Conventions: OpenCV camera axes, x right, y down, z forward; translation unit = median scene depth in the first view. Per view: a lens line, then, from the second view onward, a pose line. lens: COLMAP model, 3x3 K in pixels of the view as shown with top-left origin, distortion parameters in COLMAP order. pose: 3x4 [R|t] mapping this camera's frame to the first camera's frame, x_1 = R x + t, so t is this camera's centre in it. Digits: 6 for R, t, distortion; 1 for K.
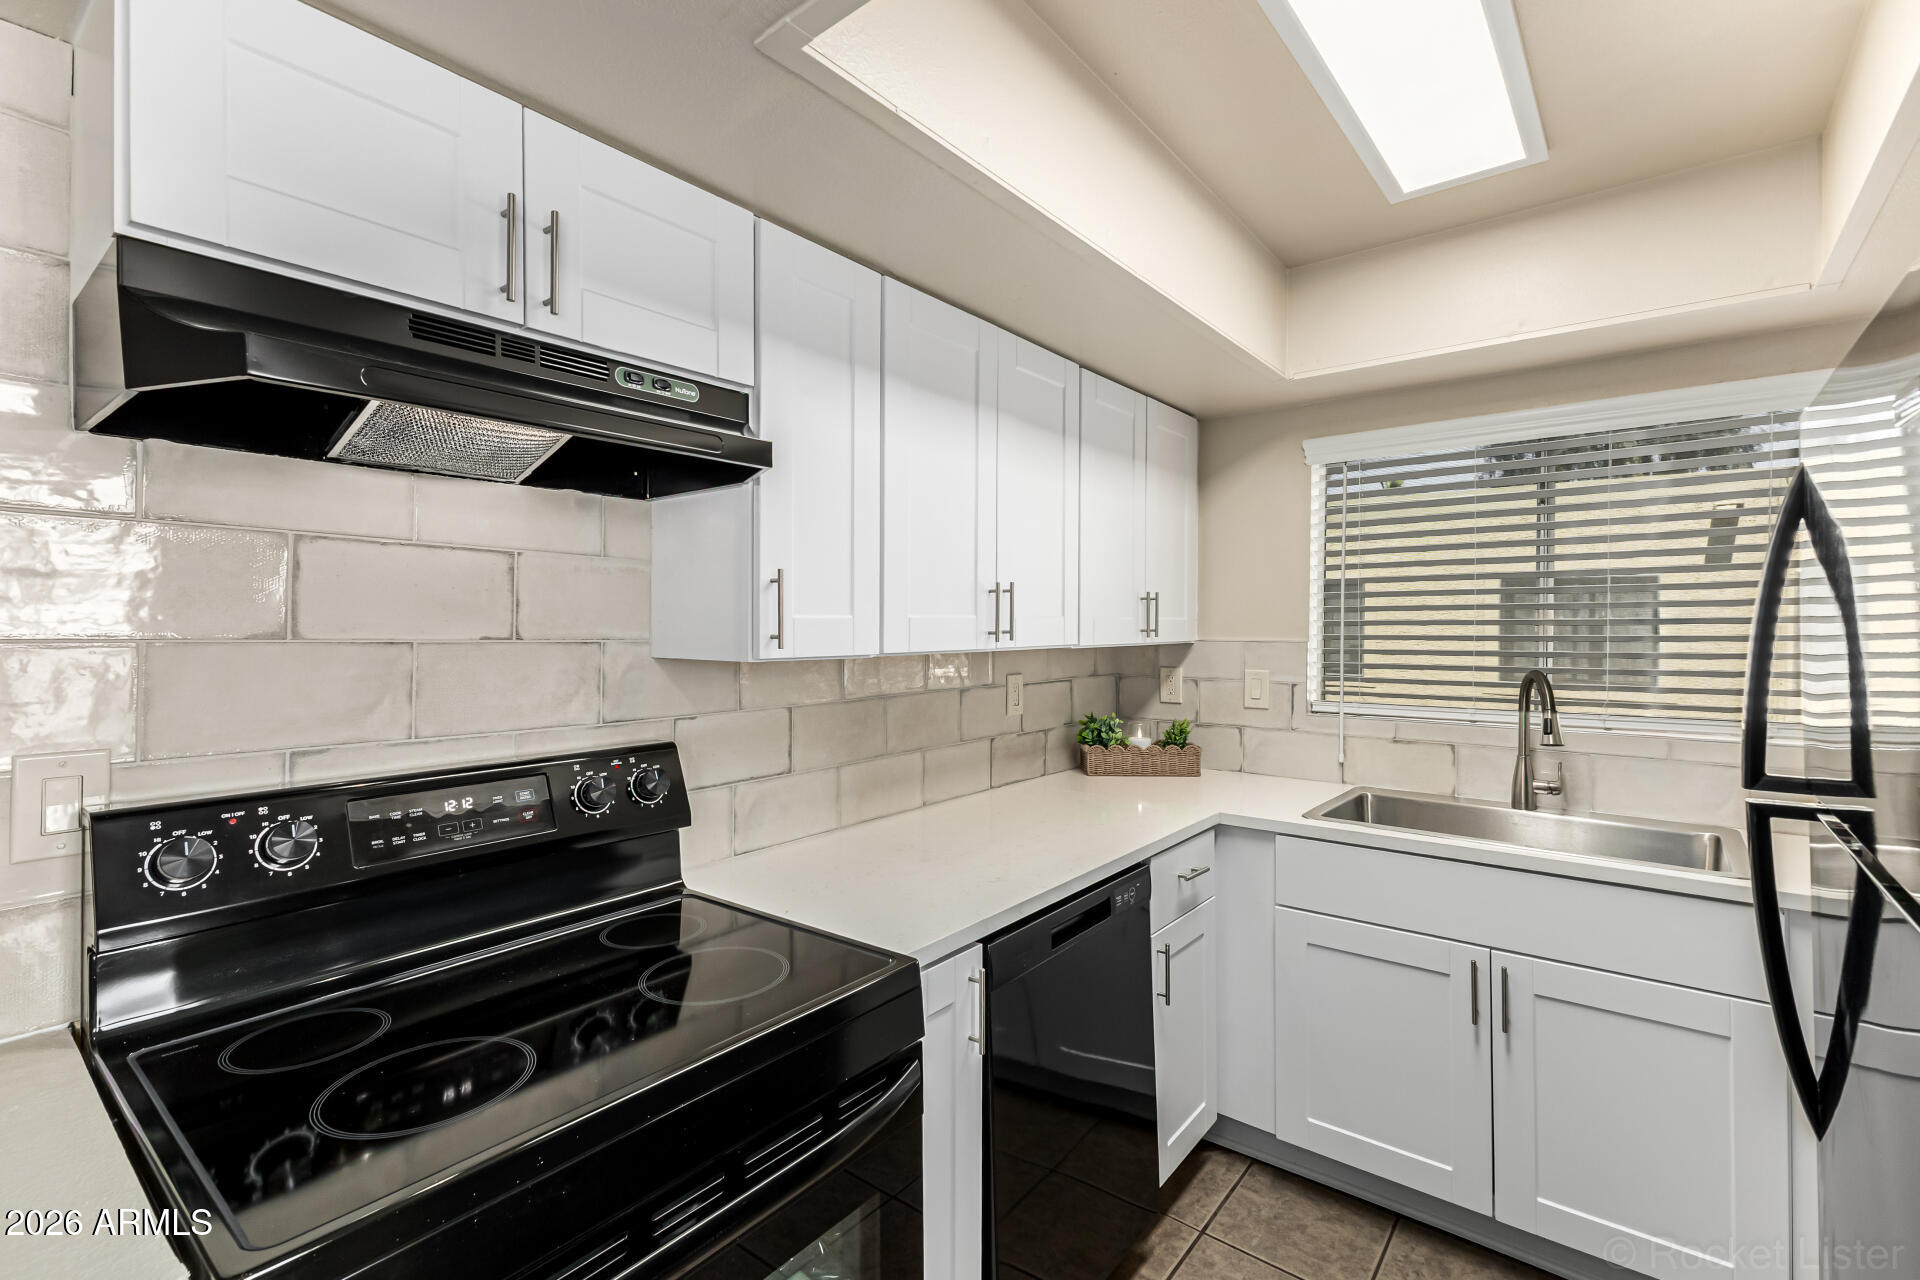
lens RADIAL K [[850.6, 0, 959.7], [0, 850.6, 619.6], [0, 0, 1]] dist [0.004926, -0.000878]
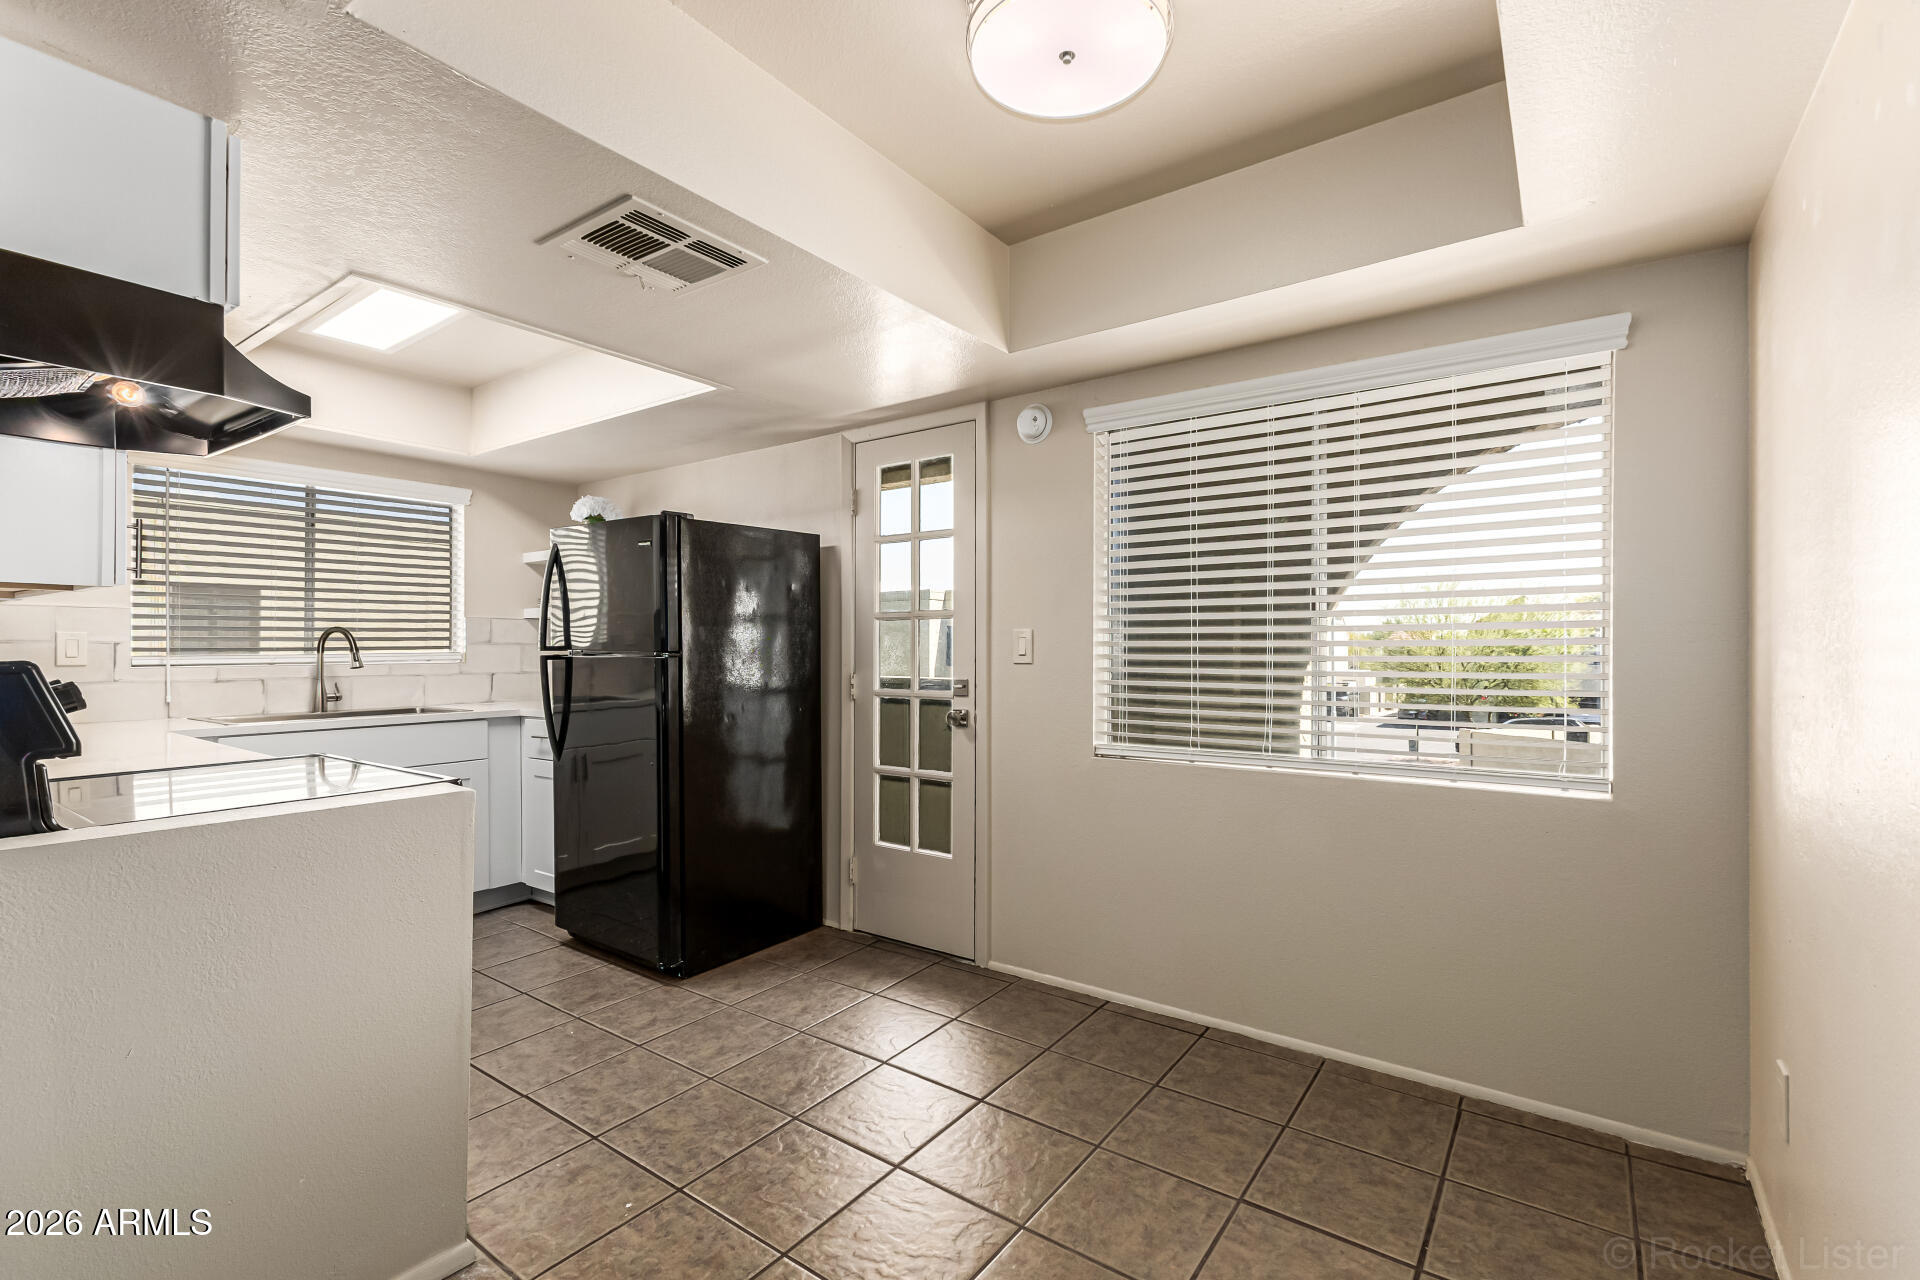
lens RADIAL K [[850.6, 0, 960.3], [0, 850.6, 647.6], [0, 0, 1]] dist [0.004926, -0.000878]
pose [[-0.060123, -0.001807, 0.998189, -1.103129], [-0.008388, 0.999964, 0.001305, 0.087790], [-0.998156, -0.008294, -0.060136, -0.143398]]
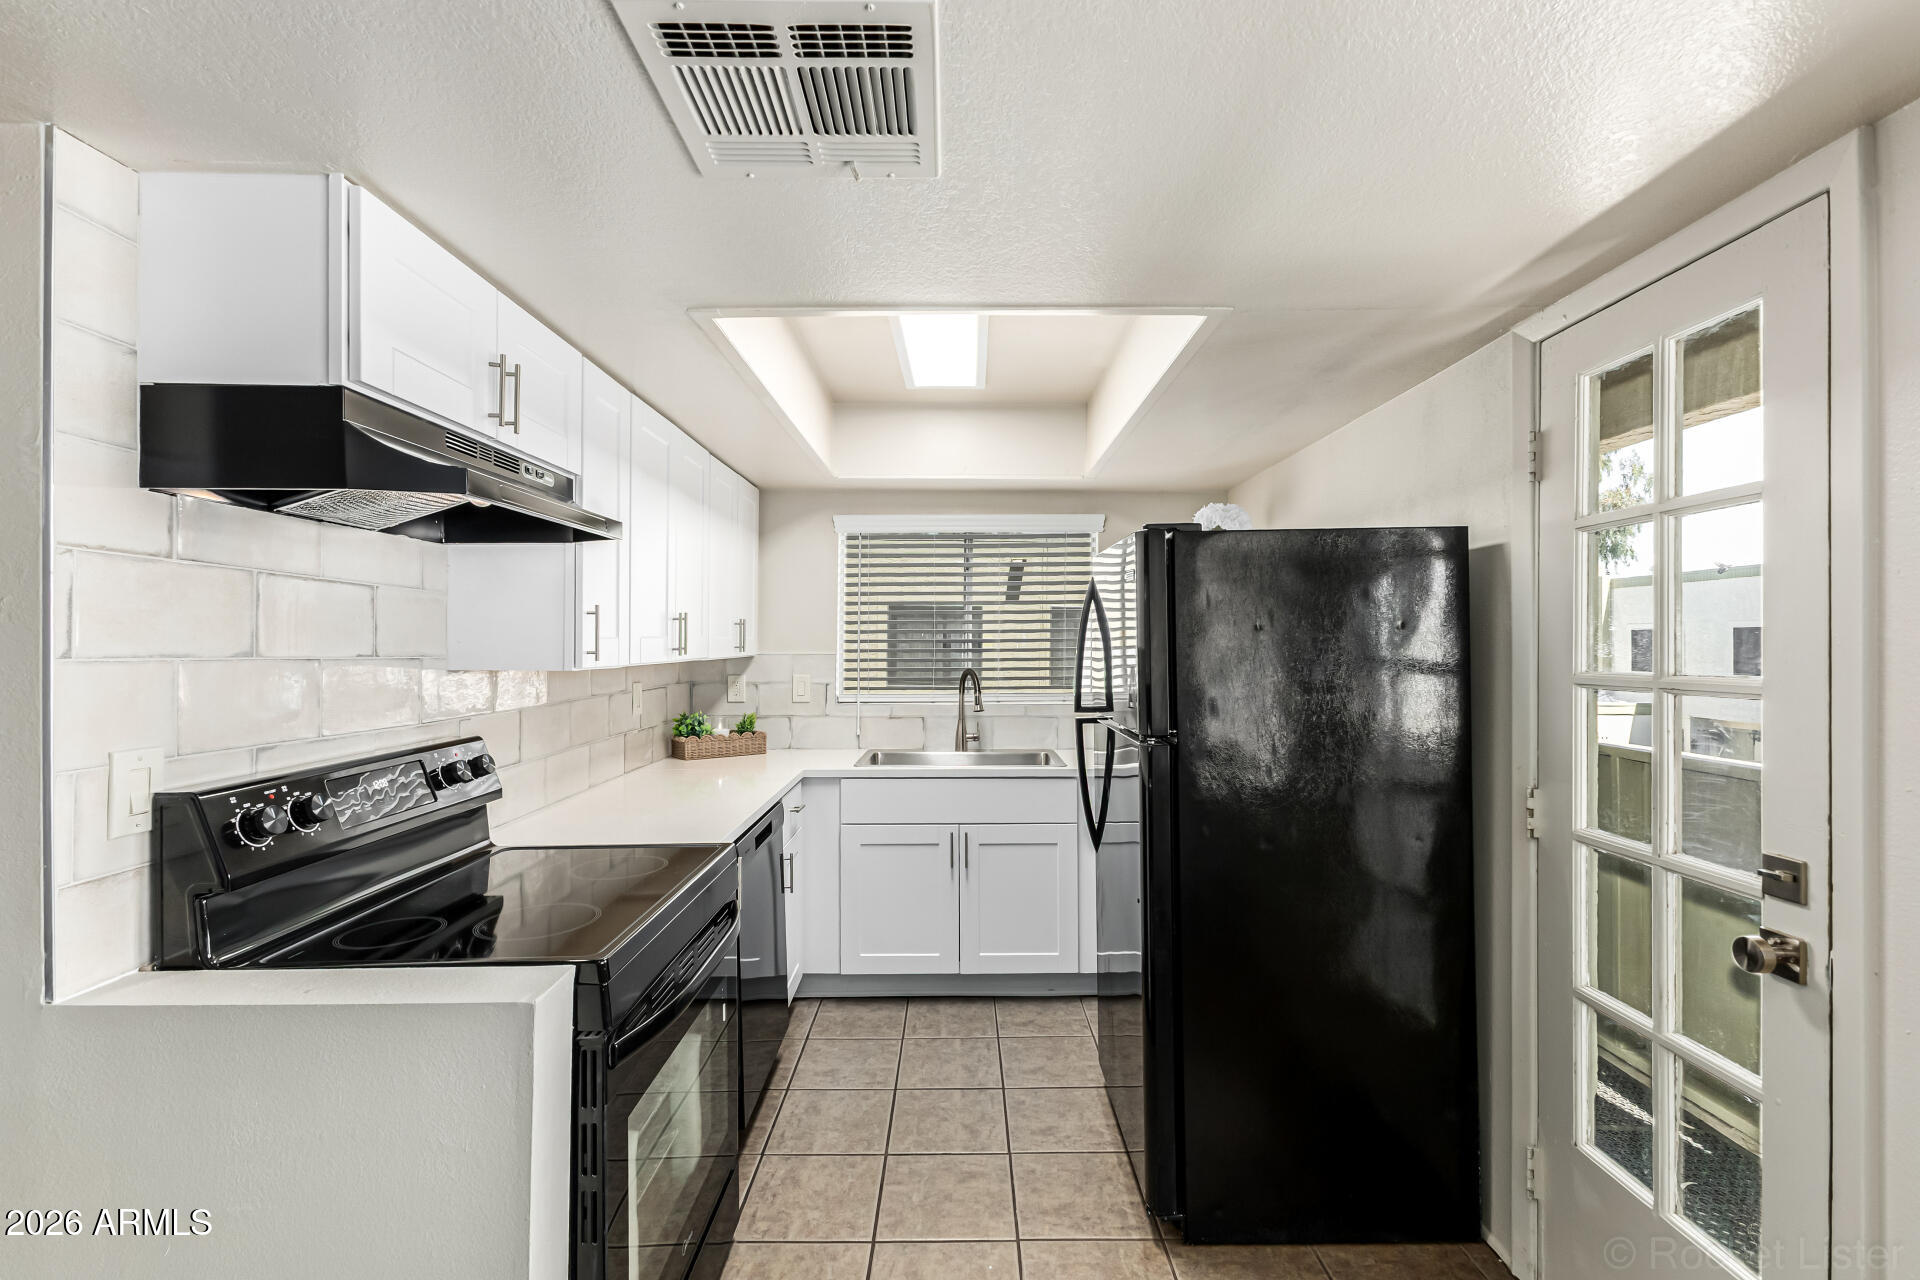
lens RADIAL K [[850.6, 0, 971.0], [0, 850.6, 635.9], [0, 0, 1]] dist [0.004926, -0.000878]
pose [[0.770350, 0.004803, 0.637604, -0.424071], [-0.005114, 0.999986, -0.001354, -0.006022], [-0.637601, -0.002217, 0.770363, -0.332790]]
